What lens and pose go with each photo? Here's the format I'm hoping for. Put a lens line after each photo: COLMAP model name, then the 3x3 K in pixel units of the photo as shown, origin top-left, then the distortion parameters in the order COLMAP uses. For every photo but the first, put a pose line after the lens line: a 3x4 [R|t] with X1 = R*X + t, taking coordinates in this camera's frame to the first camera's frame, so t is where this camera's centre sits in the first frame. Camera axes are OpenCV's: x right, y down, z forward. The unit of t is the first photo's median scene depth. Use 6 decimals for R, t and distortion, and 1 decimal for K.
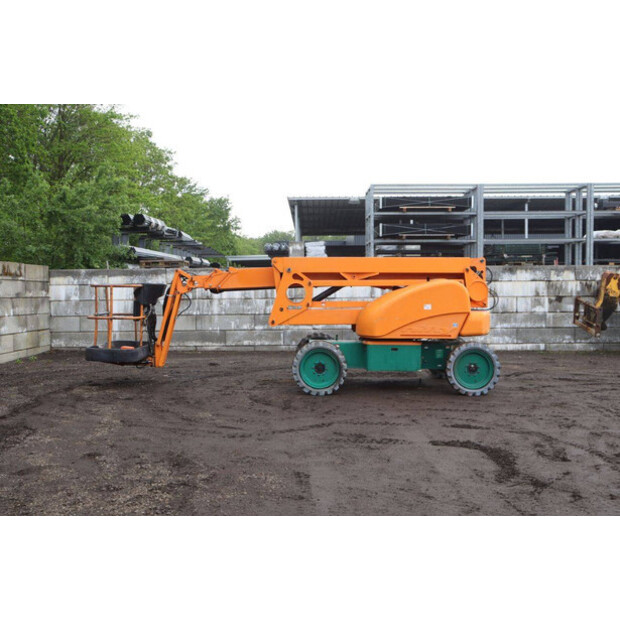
lens RADIAL K [[707.9, 0, 316.1], [0, 707.9, 309.9], [0, 0, 1]] dist [-0.023215, 0.029945]
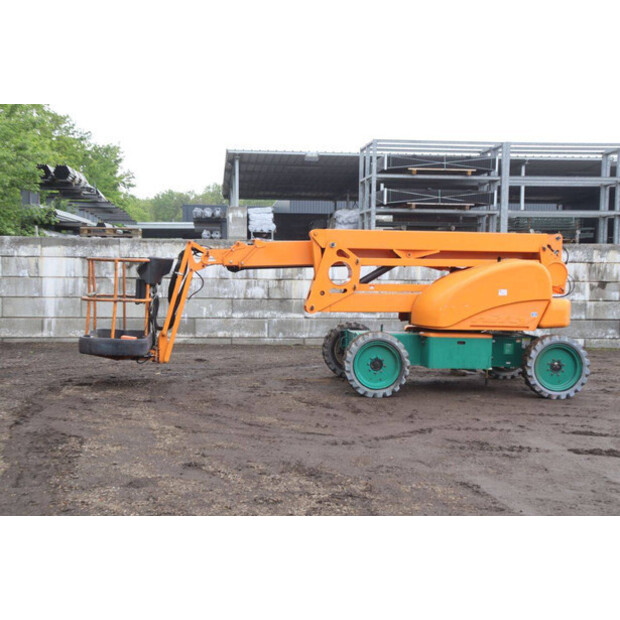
lens RADIAL K [[906.9, 0, 310.0], [0, 906.9, 310.0], [0, 0, 1]] dist [0.093298, 0.086518]
pose [[0.994133, 0.013097, 0.107370, -0.109707], [-0.014911, 0.999759, 0.016113, 0.001557], [-0.107133, -0.017619, 0.994089, -0.027033]]
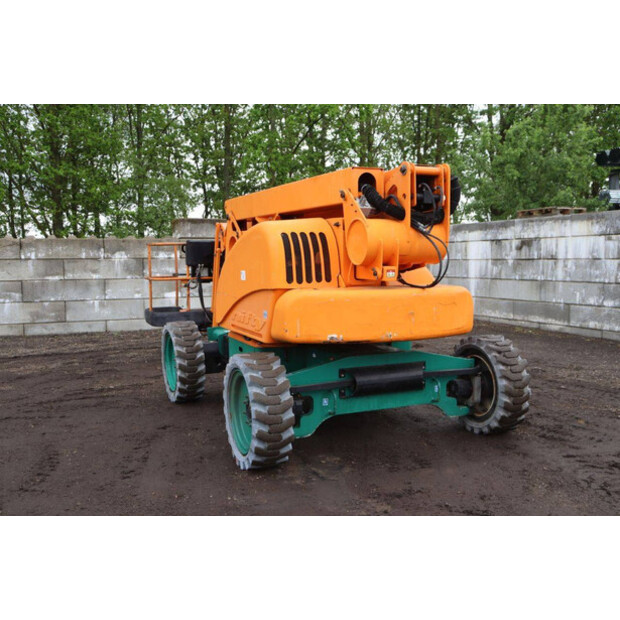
lens RADIAL K [[670.9, 0, 310.0], [0, 670.9, 310.0], [0, 0, 1]] dist [-0.100075, 0.252608]
pose [[0.396611, 0.072890, -0.915088, 0.373010], [-0.015313, 0.997229, 0.072796, -0.009187], [0.917859, -0.014859, 0.396628, 0.505153]]
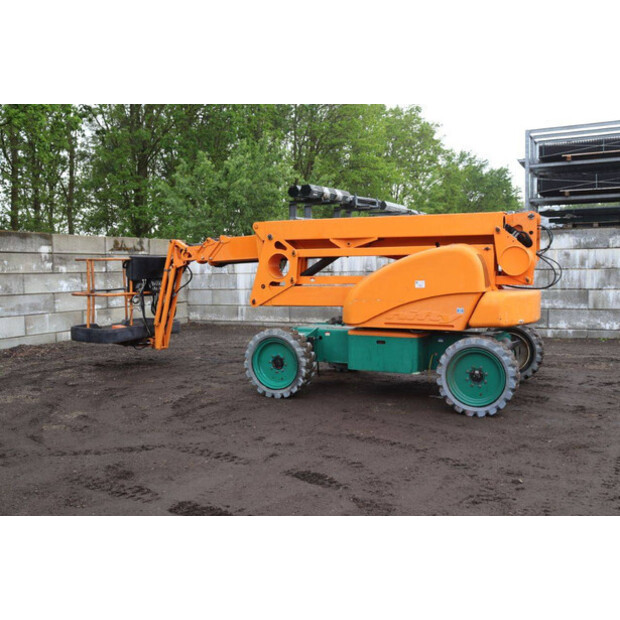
lens RADIAL K [[670.9, 0, 310.0], [0, 670.9, 310.0], [0, 0, 1]] dist [-0.100075, 0.252608]
pose [[0.895716, 0.021683, -0.444097, 0.211580], [-0.002223, 0.999016, 0.044292, -0.004668], [0.444621, -0.038686, 0.894883, 0.212392]]
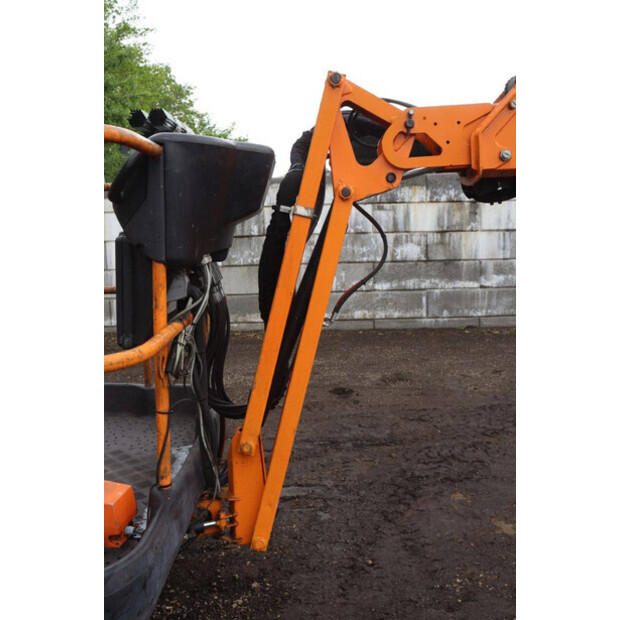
lens RADIAL K [[611.7, 0, 310.0], [0, 611.7, 310.0], [0, 0, 1]] dist [-0.124183, 0.174048]
pose [[0.999744, -0.017724, -0.014033, -0.130125], [0.019094, 0.994352, 0.104403, -0.006733], [0.012103, -0.104645, 0.994436, 0.532666]]
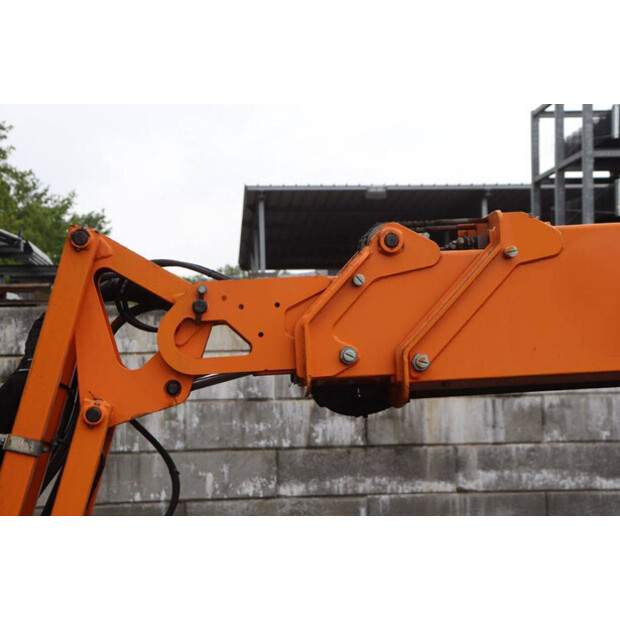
lens RADIAL K [[1040.4, 0, 321.5], [0, 1040.4, 311.6], [0, 0, 1]] dist [0.169423, -0.006824]
pose [[0.995763, -0.005147, 0.091809, -0.110558], [0.012422, 0.996810, -0.078838, -0.017894], [-0.091111, 0.079645, 0.992651, 0.523388]]
